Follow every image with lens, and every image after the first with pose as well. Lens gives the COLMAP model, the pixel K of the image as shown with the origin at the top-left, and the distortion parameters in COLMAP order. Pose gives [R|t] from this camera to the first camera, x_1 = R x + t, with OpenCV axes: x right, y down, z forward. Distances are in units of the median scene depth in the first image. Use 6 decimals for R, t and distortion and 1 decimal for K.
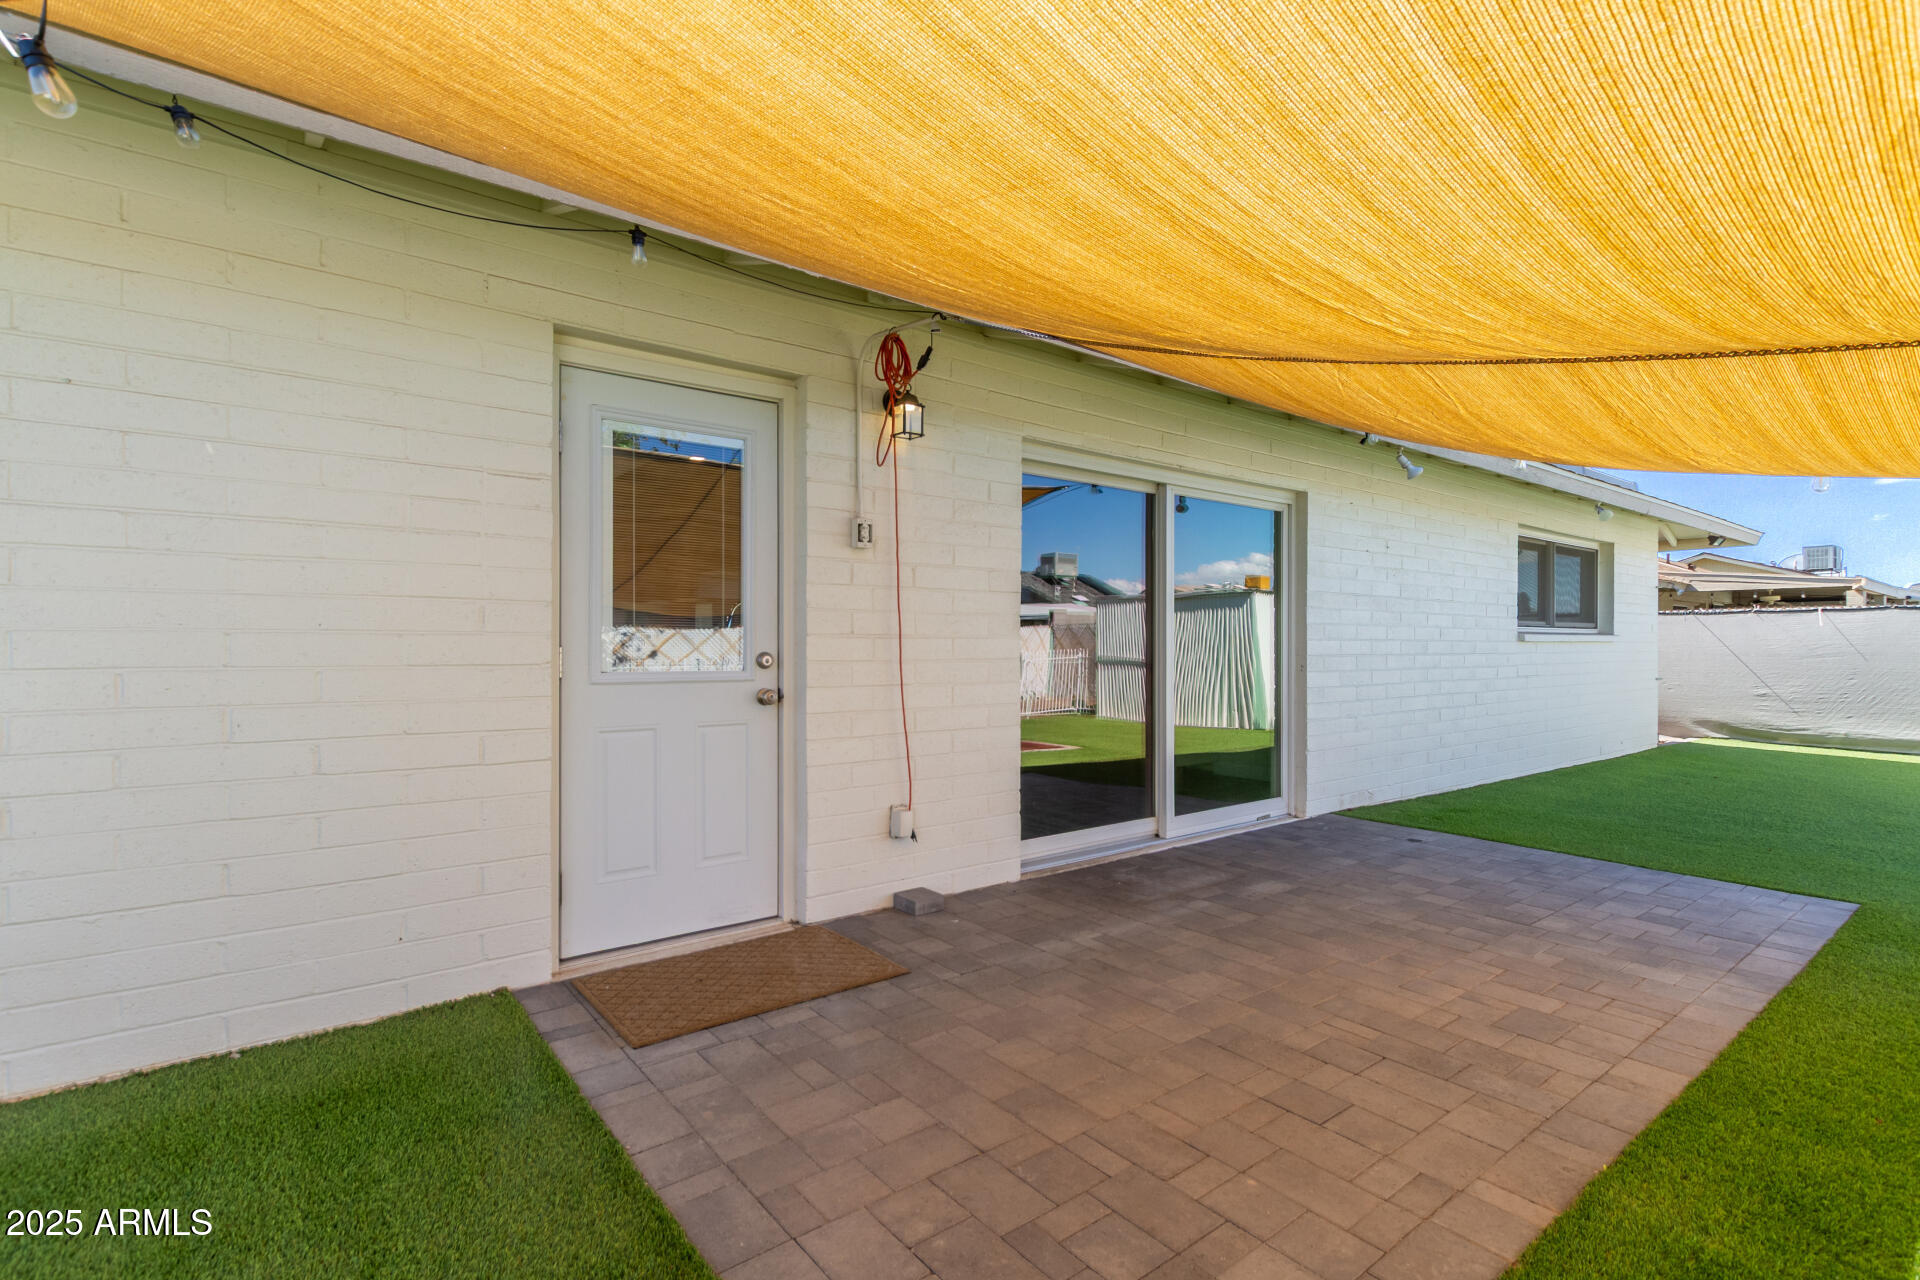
lens RADIAL K [[893.4, 0, 958.6], [0, 893.4, 648.6], [0, 0, 1]] dist [0.005591, -0.001156]
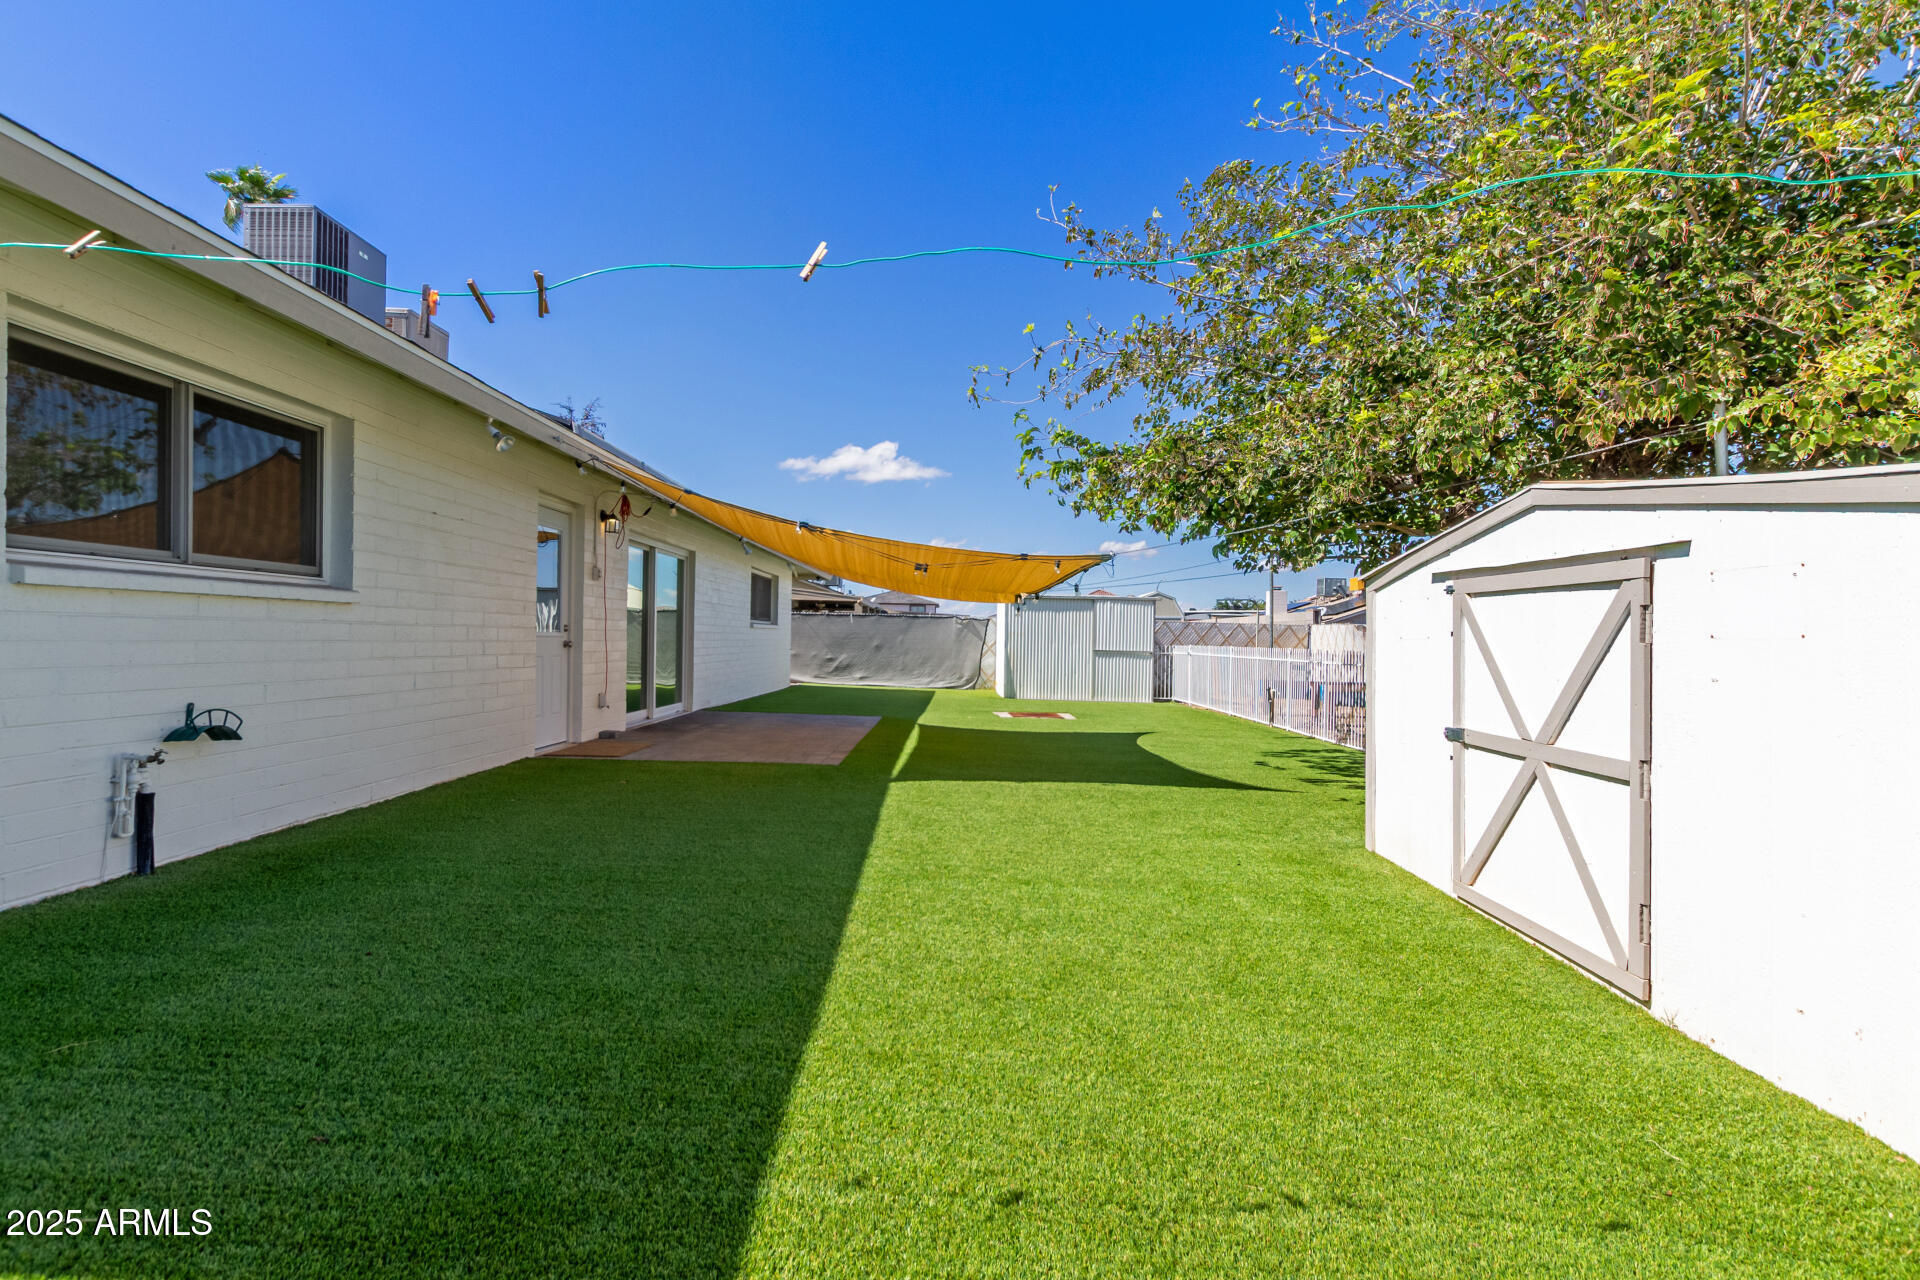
lens RADIAL K [[893.4, 0, 952.9], [0, 893.4, 650.7], [0, 0, 1]] dist [0.005591, -0.001156]
pose [[0.611973, 0.000687, 0.790878, -0.811808], [-0.015861, 0.999809, 0.011404, 0.017097], [-0.790719, -0.019523, 0.611868, -0.676014]]
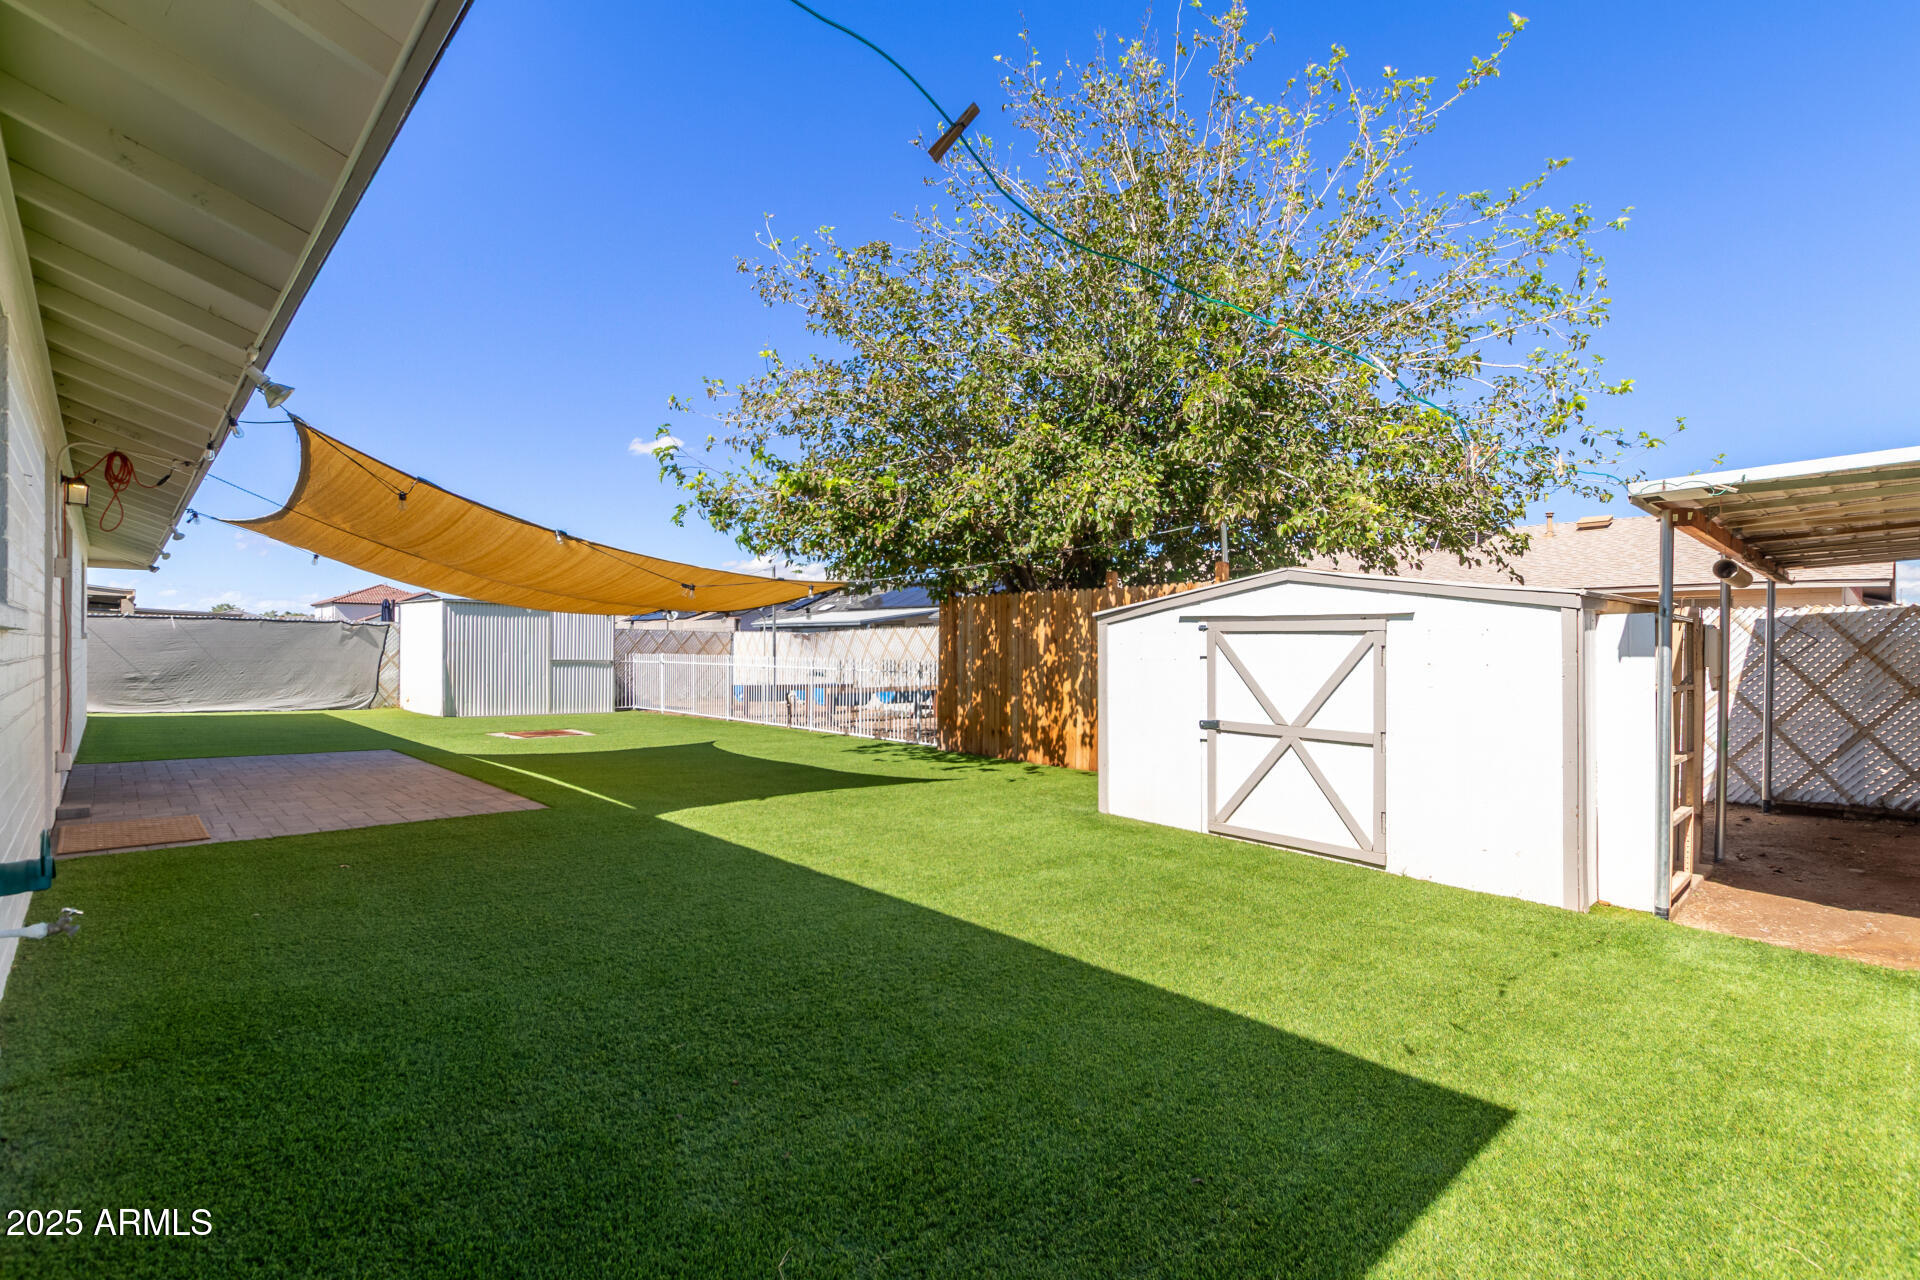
lens RADIAL K [[893.4, 0, 939.2], [0, 893.4, 651.9], [0, 0, 1]] dist [0.005591, -0.001156]
pose [[-0.061586, -0.003090, 0.998097, -1.006783], [-0.007588, 0.999968, 0.002627, 0.001774], [-0.998073, -0.007412, -0.061607, -0.263942]]
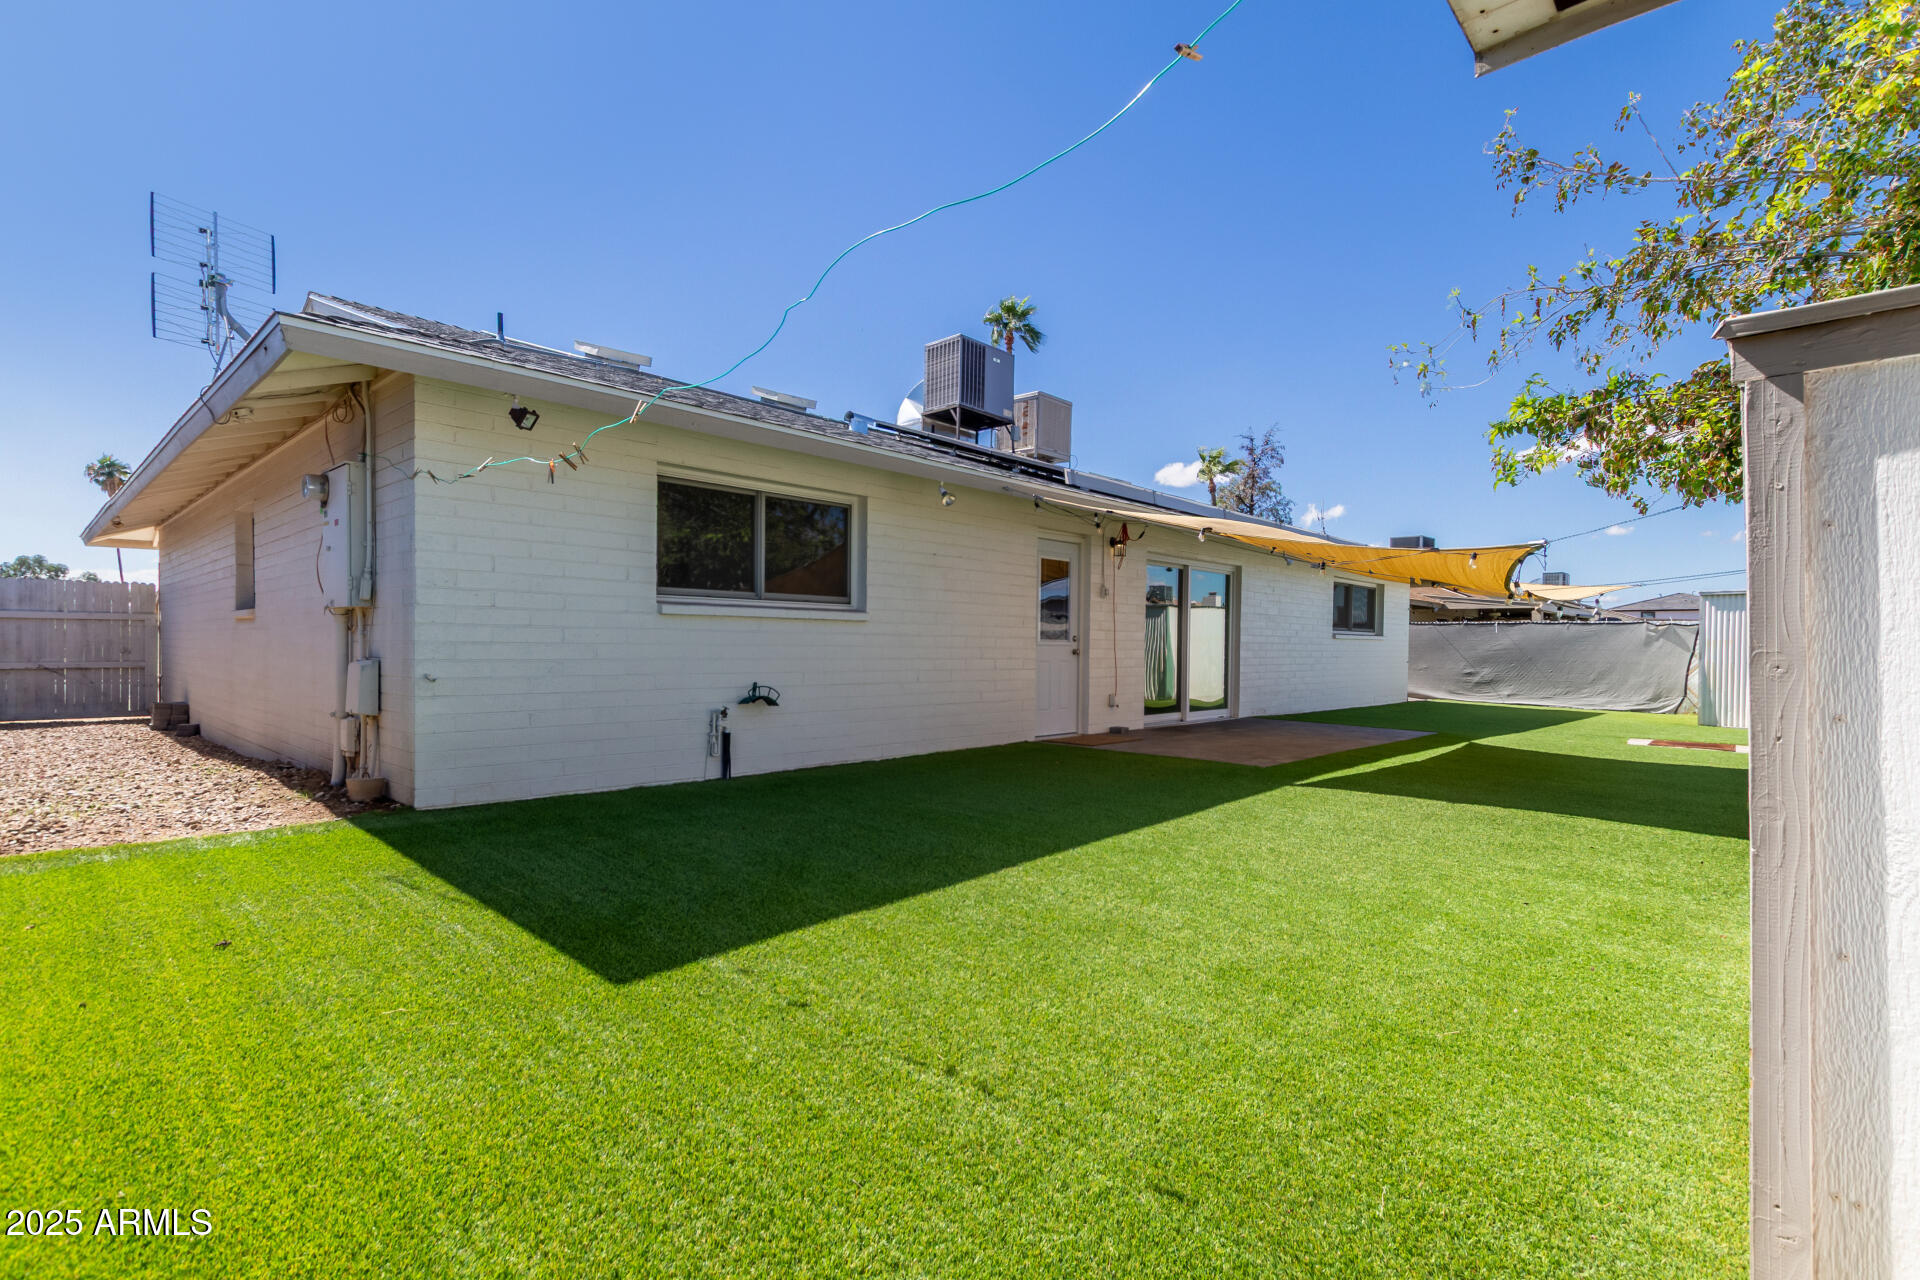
lens RADIAL K [[893.4, 0, 975.4], [0, 893.4, 653.9], [0, 0, 1]] dist [0.005591, -0.001156]
pose [[0.986199, 0.007779, 0.165380, -0.556733], [-0.008691, 0.999951, 0.004794, 0.028876], [-0.165335, -0.006165, 0.986218, -0.950503]]
